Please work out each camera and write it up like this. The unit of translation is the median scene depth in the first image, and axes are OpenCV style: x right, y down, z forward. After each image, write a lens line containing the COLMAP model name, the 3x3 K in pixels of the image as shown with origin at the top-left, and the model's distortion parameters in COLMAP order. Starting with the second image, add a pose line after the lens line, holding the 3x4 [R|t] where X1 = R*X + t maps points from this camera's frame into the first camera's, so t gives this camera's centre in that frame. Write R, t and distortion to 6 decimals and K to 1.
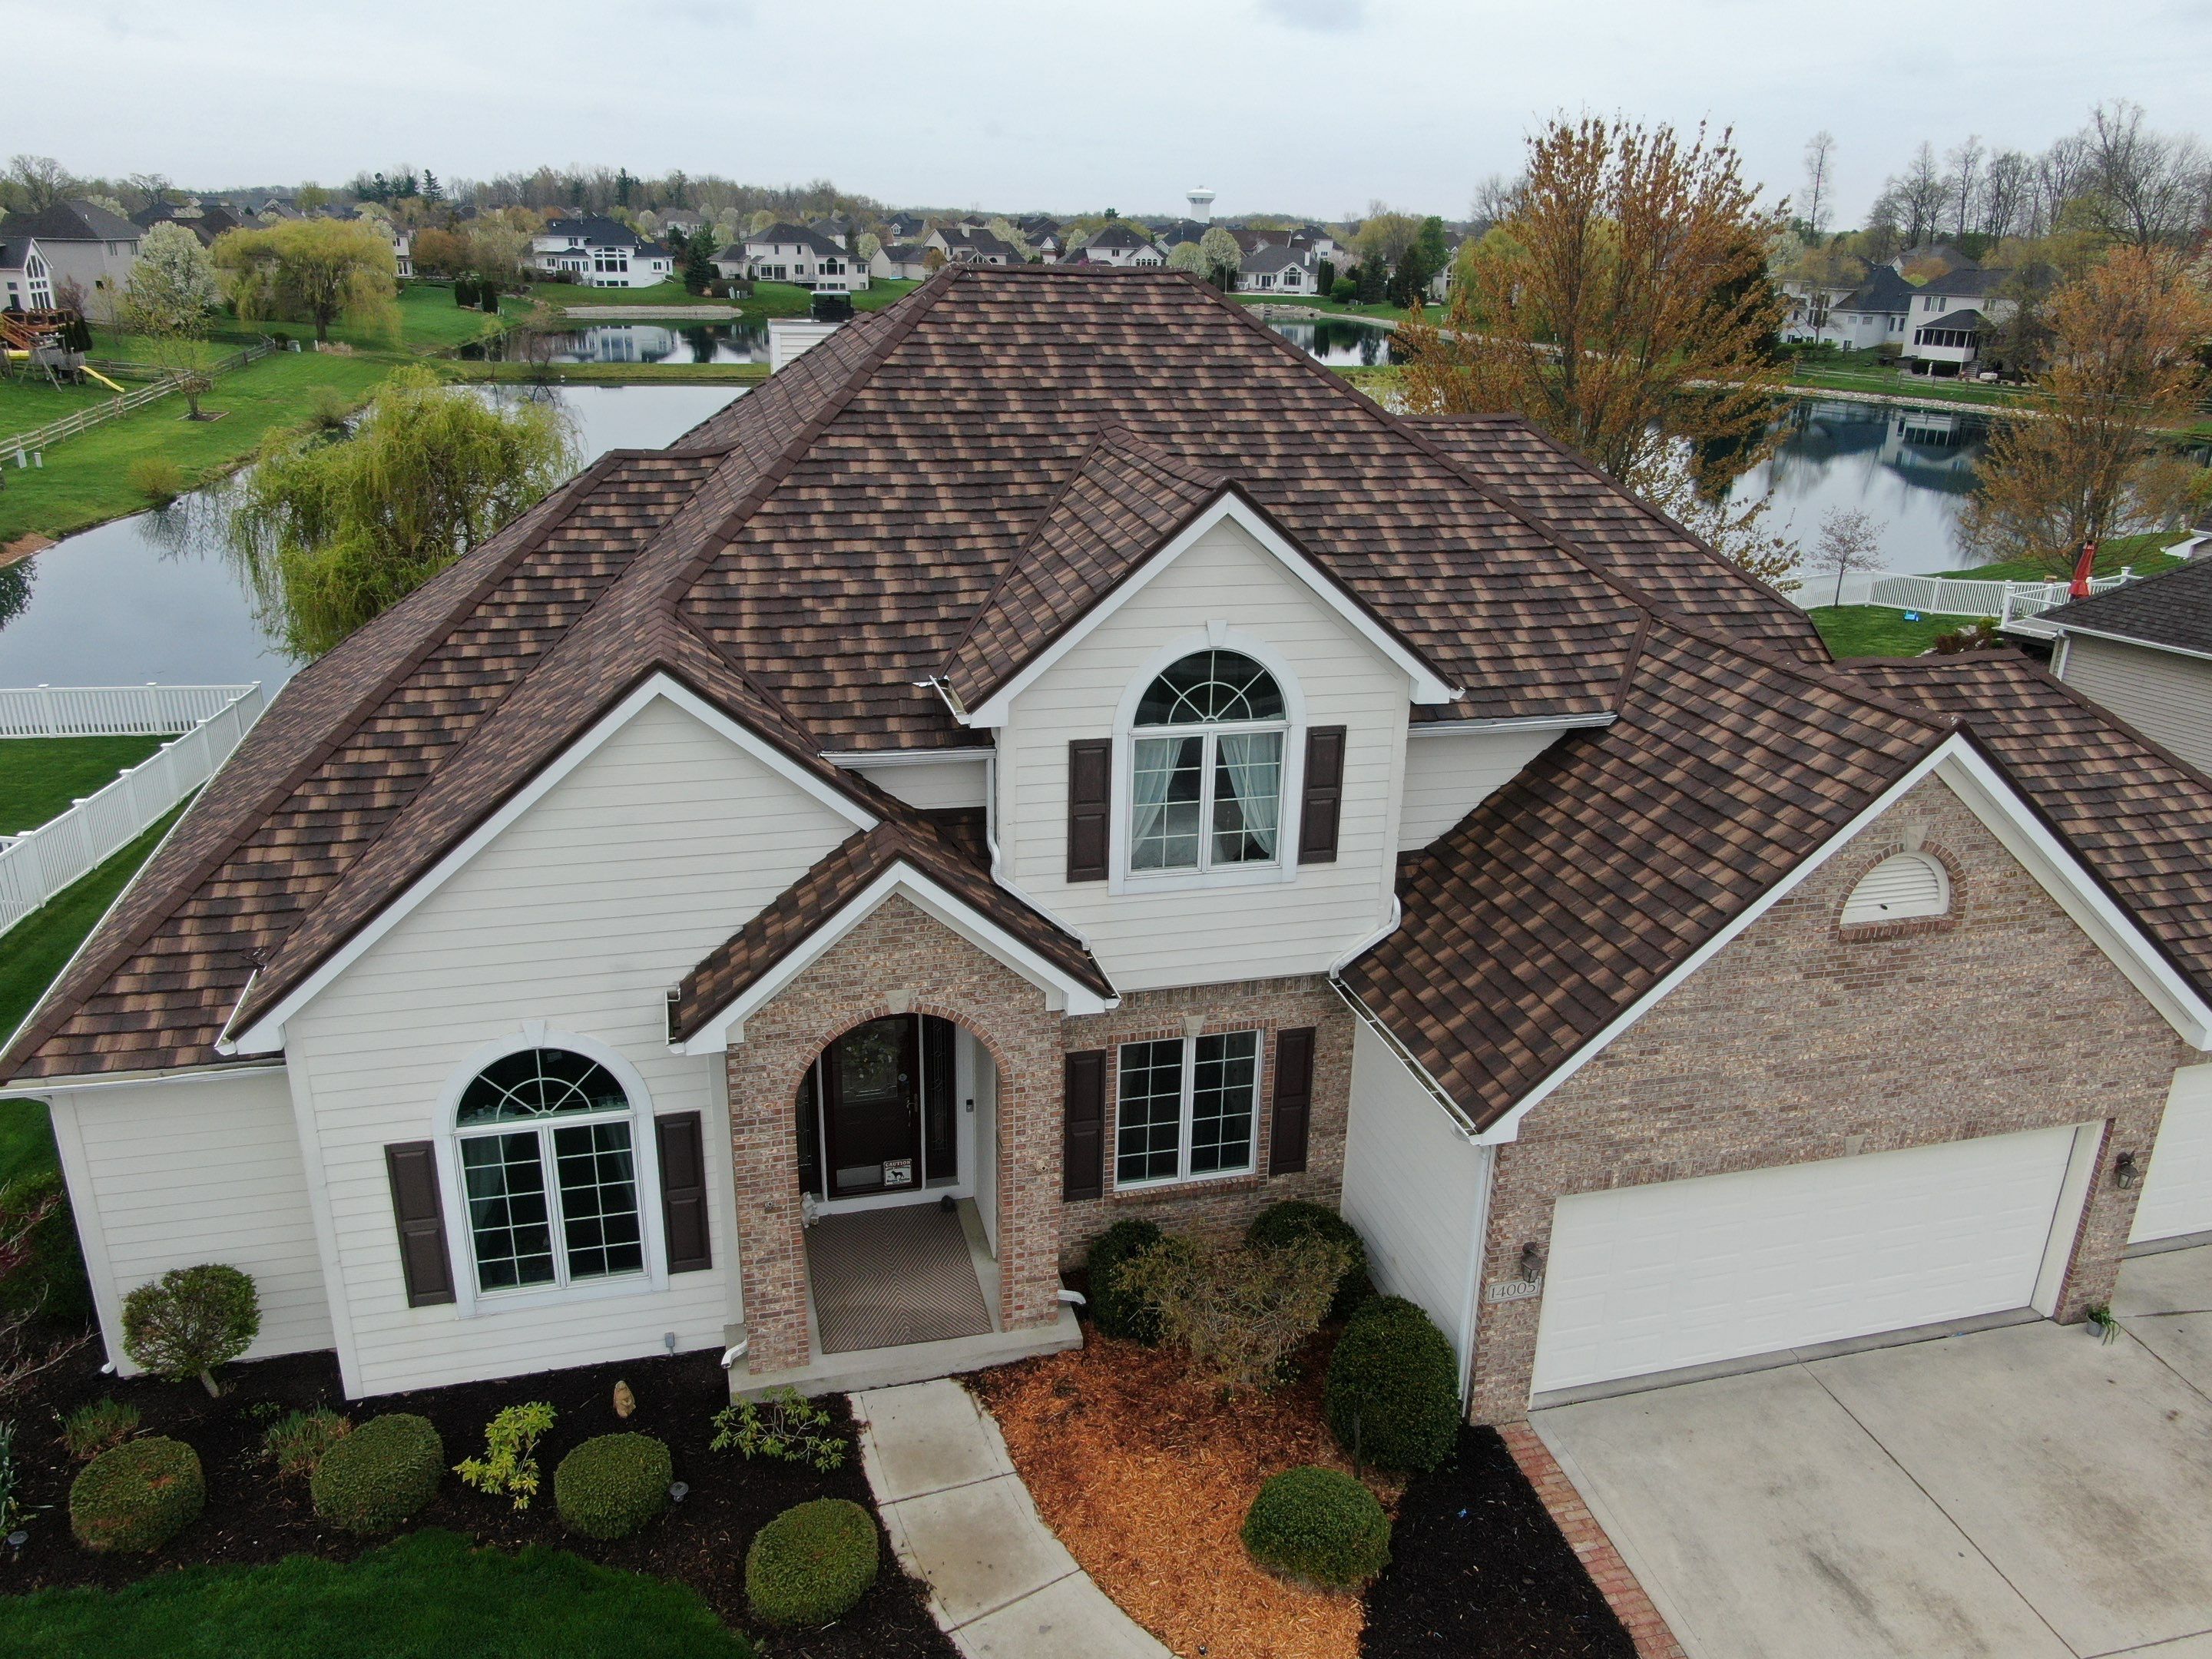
lens RADIAL K [[1618.2, 0, 1106.0], [0, 1618.2, 829.5], [0, 0, 1]] dist [-0.022542, 0.014106]
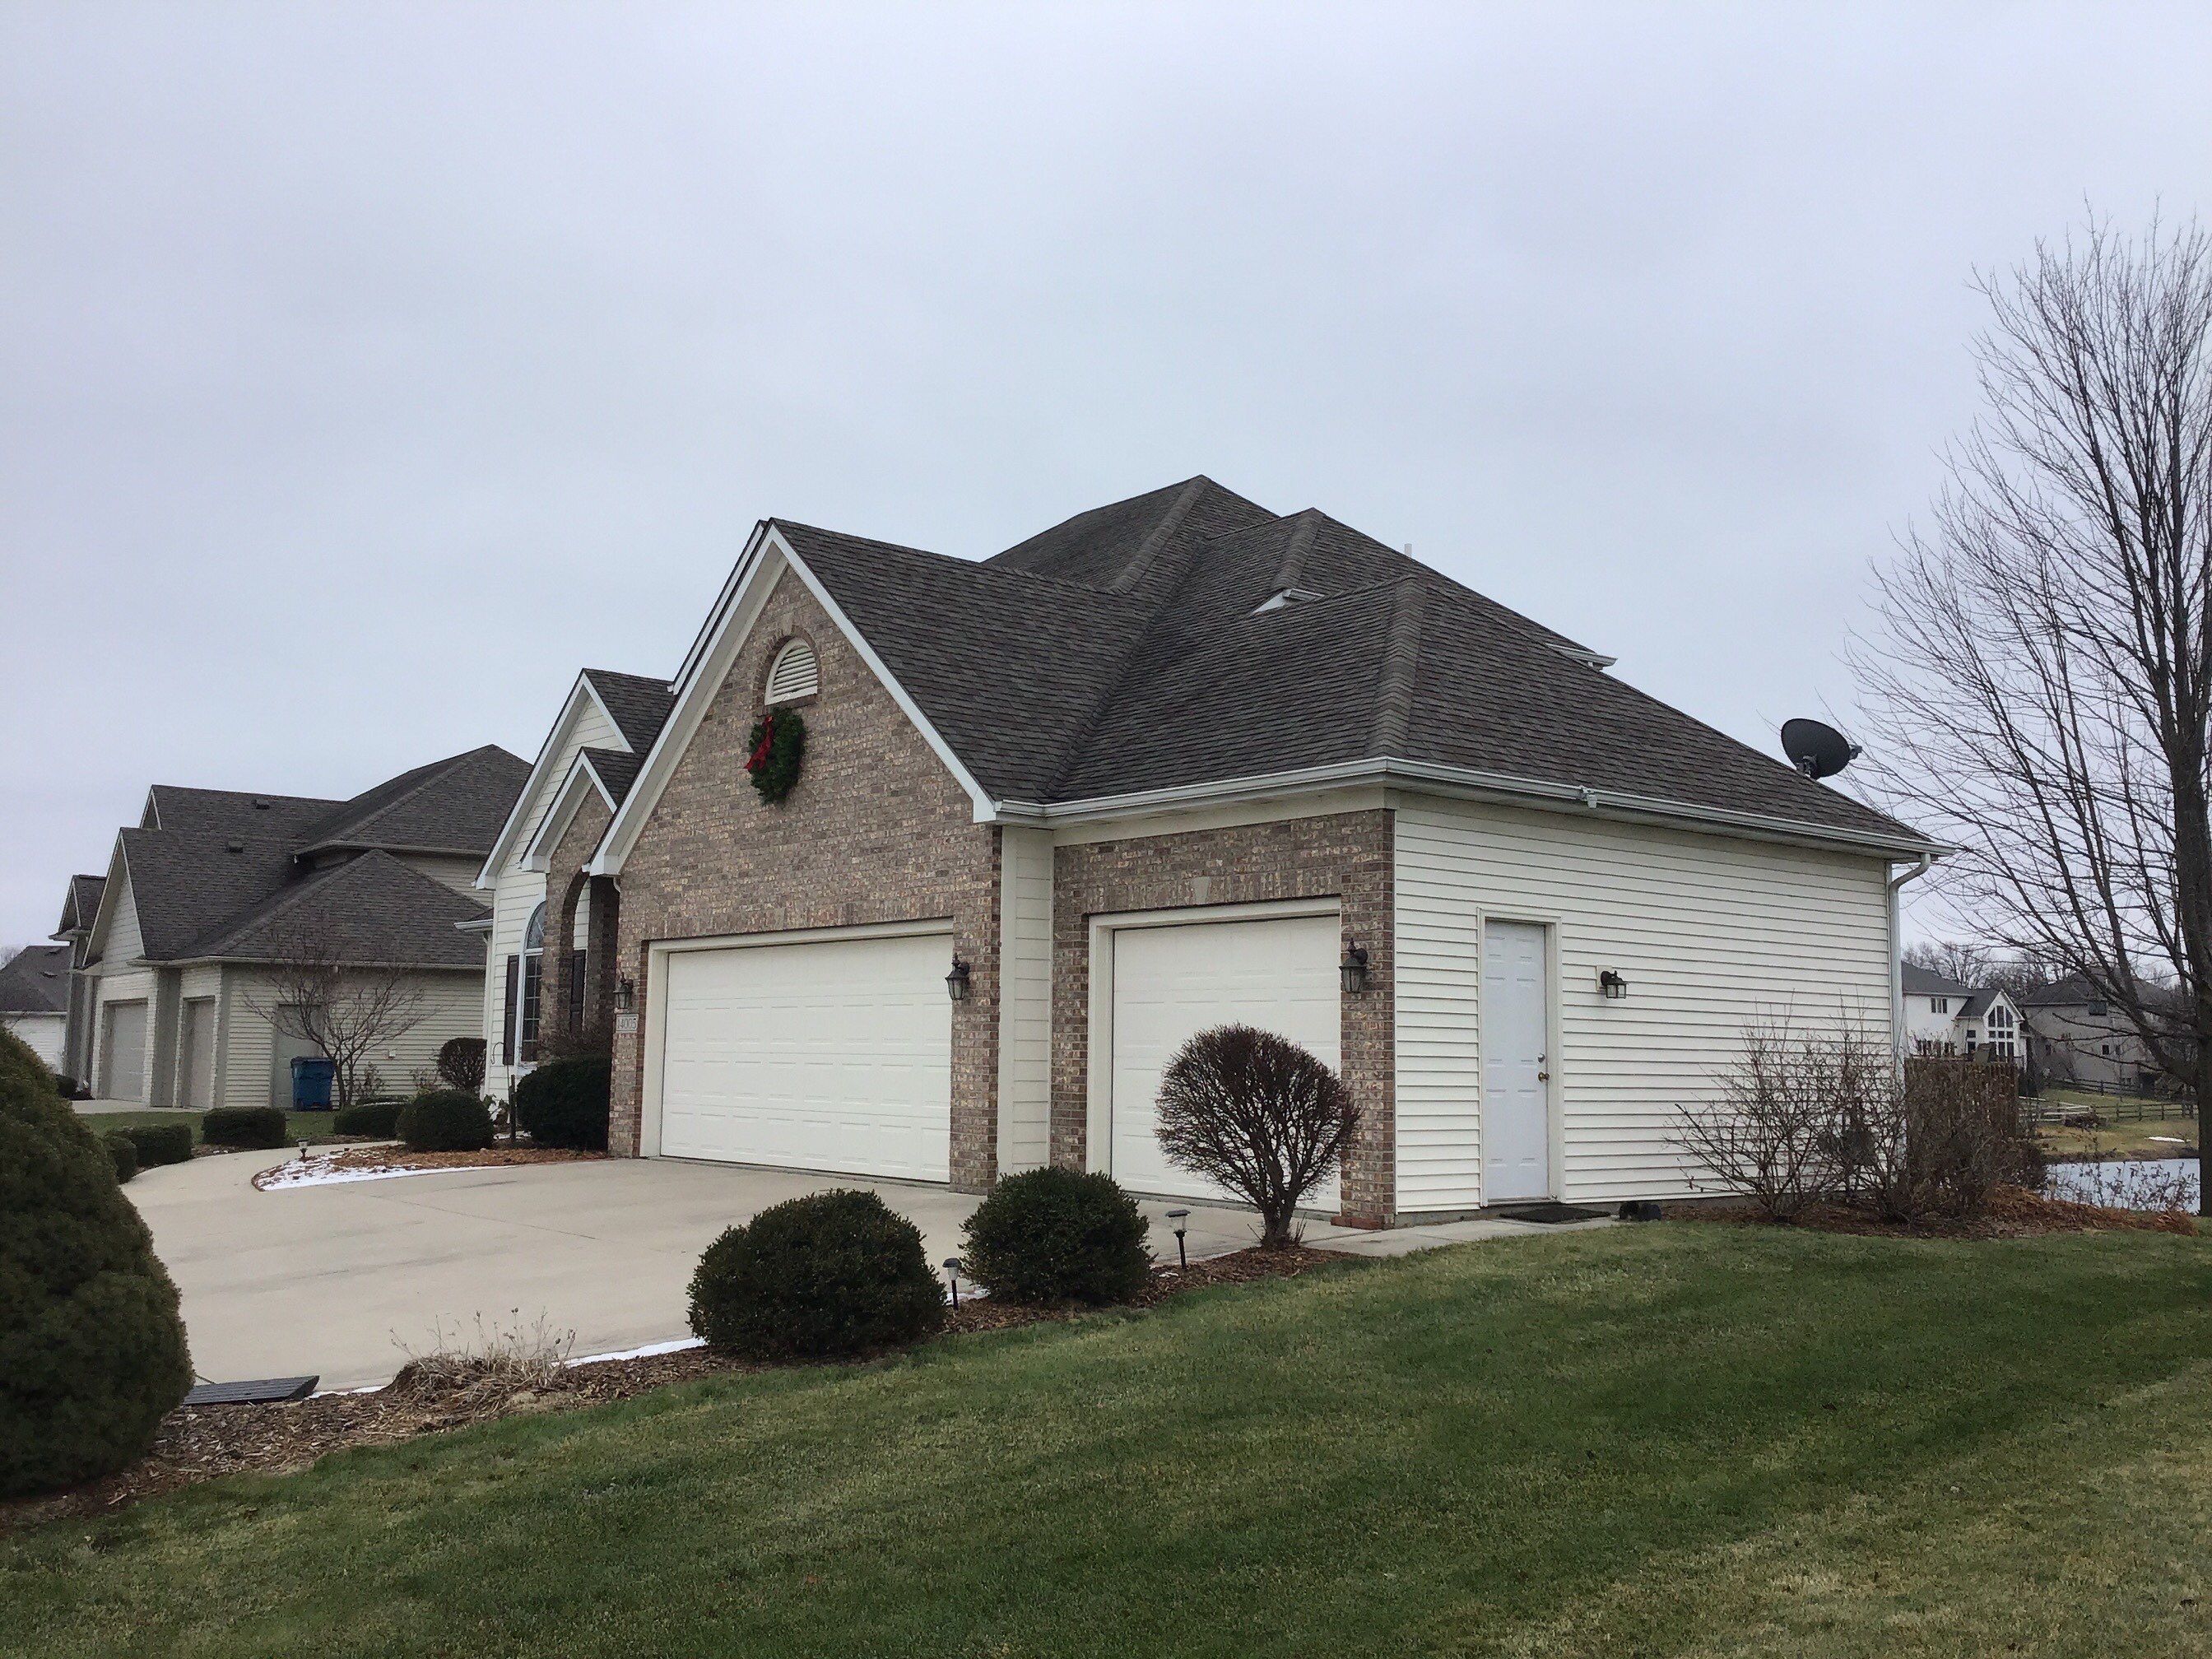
lens RADIAL K [[2023.1, 0, 1075.8], [0, 2023.1, 832.4], [0, 0, 1]] dist [0.104511, -0.226228]
pose [[0.416224, -0.113024, -0.902210, 1.785282], [-0.328451, 0.906556, -0.265095, 0.439415], [0.847866, 0.406671, 0.340208, 0.671791]]
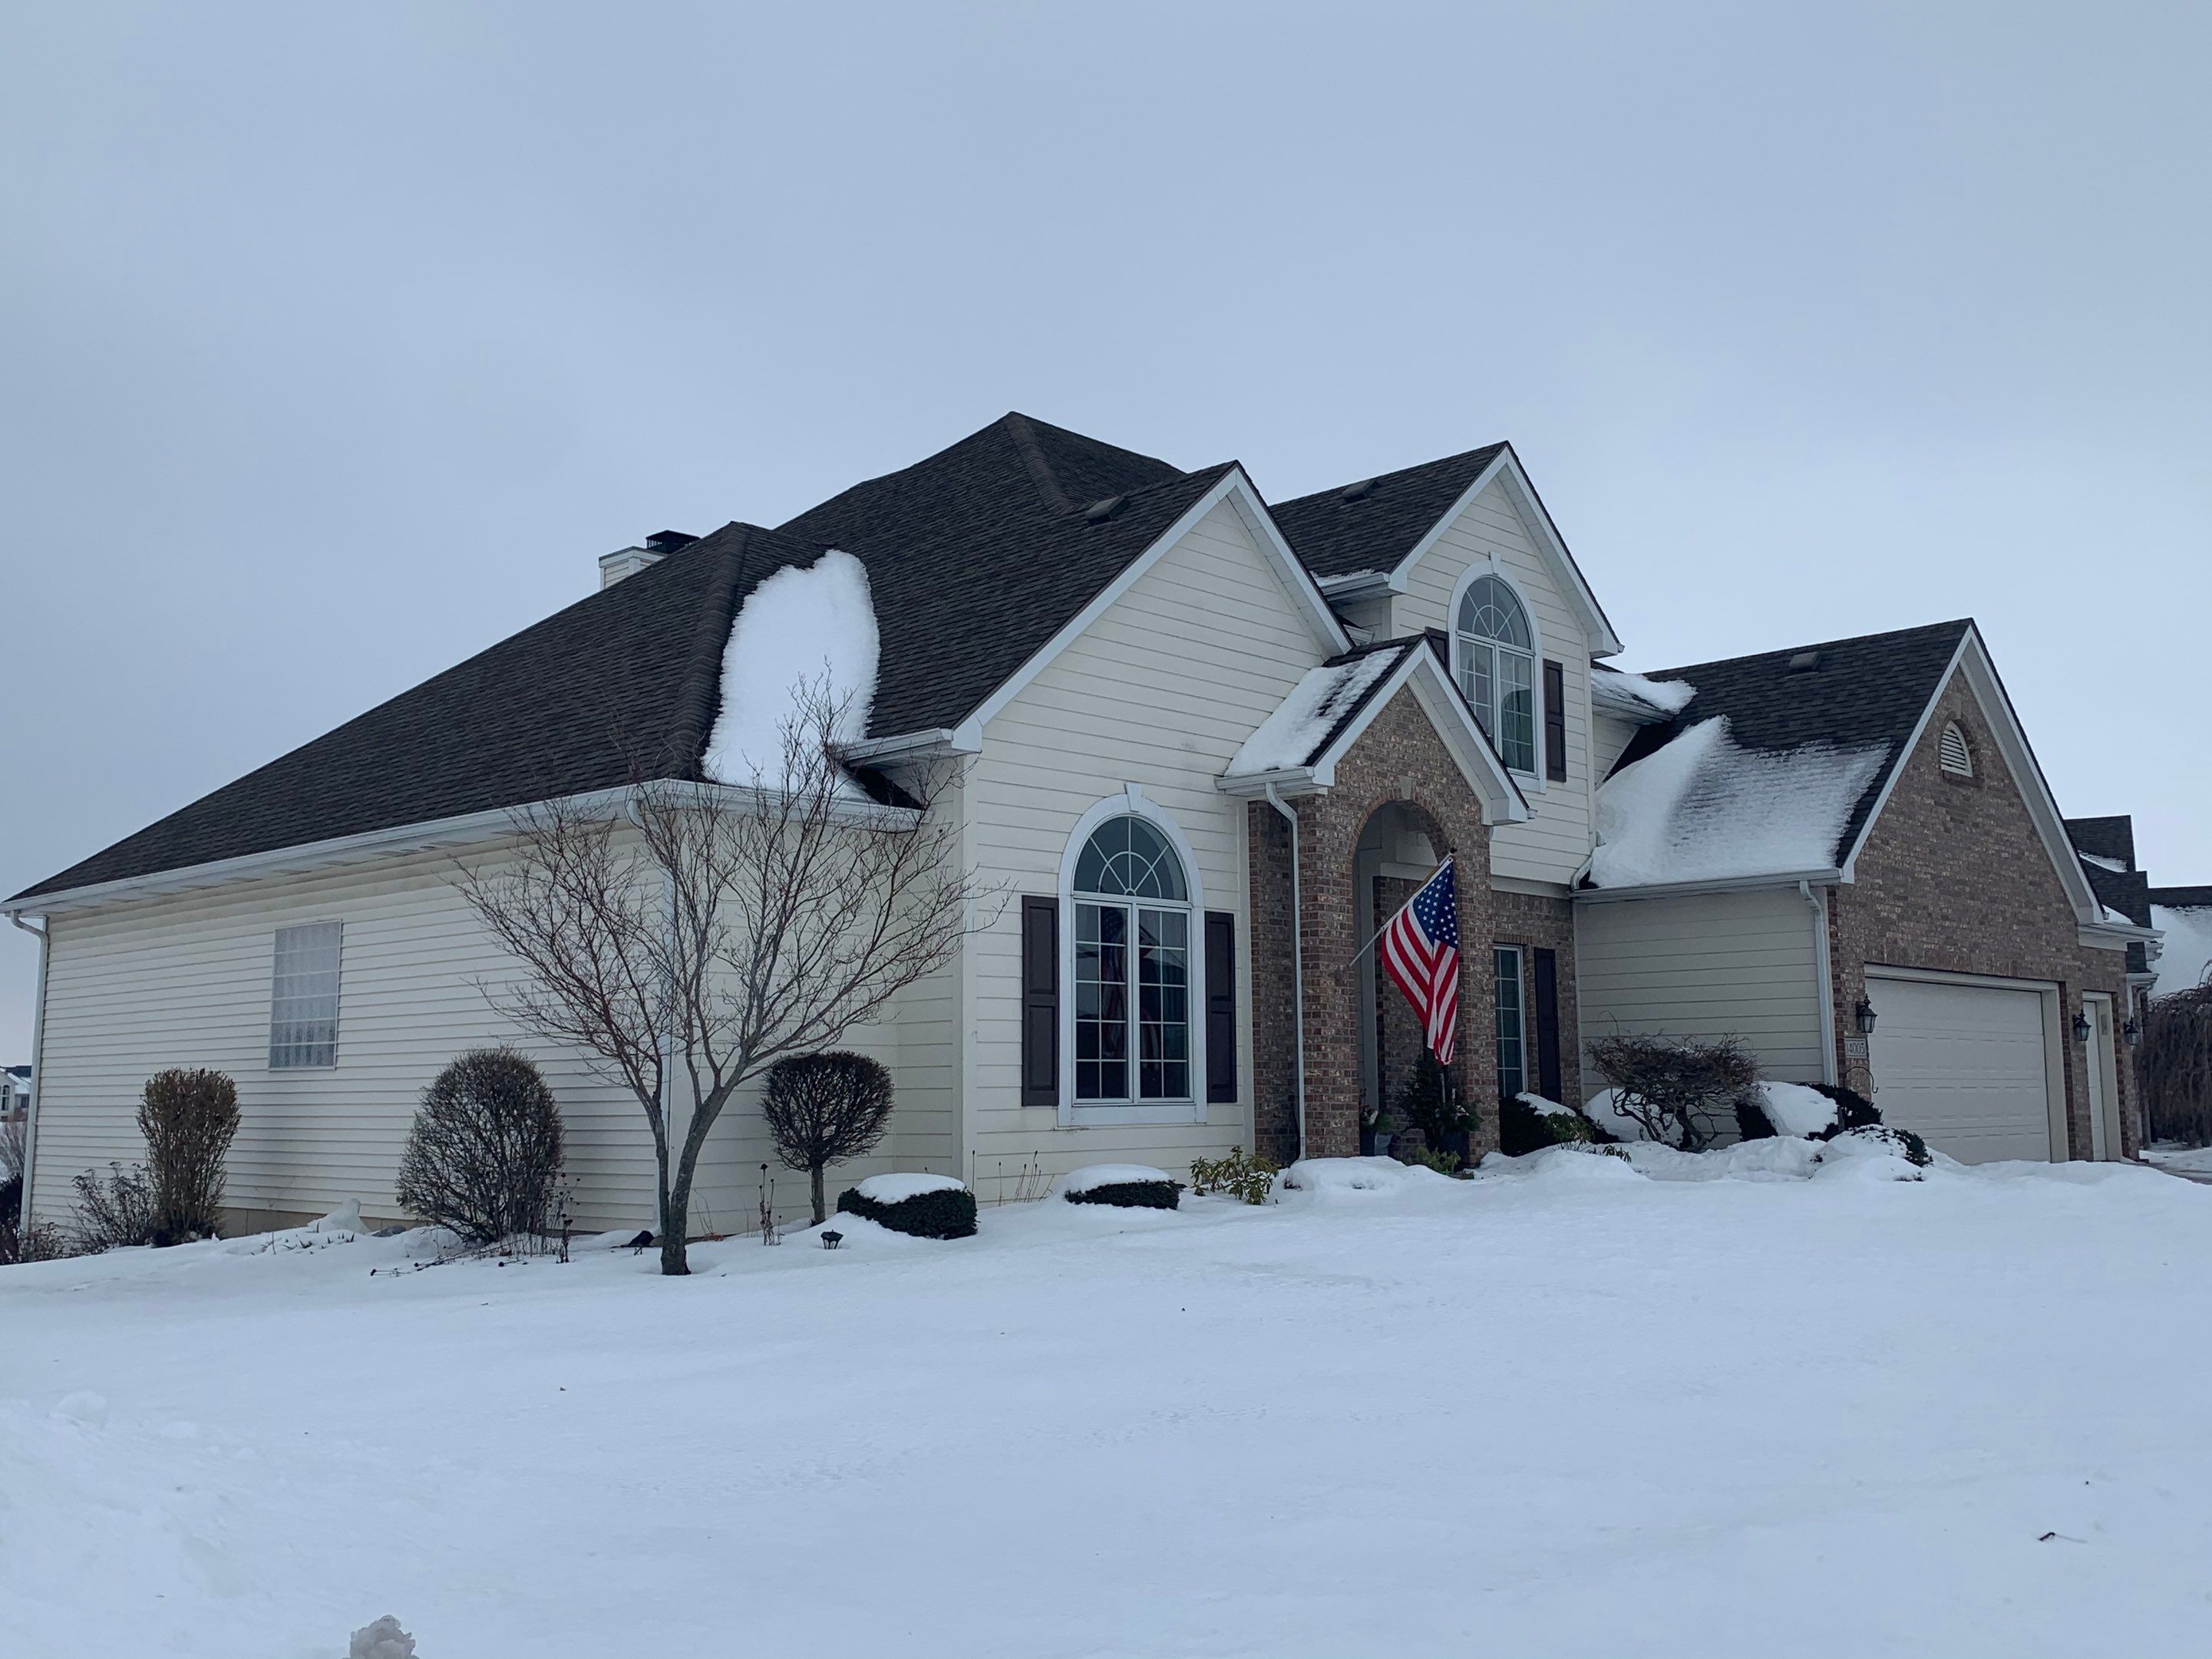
lens RADIAL K [[2022.8, 0, 1075.8], [0, 2022.8, 832.4], [0, 0, 1]] dist [0.104511, -0.226228]
pose [[0.855897, 0.042545, 0.515393, -0.977065], [0.202441, 0.889513, -0.409615, 0.619221], [-0.475876, 0.454925, 0.752718, 0.070853]]
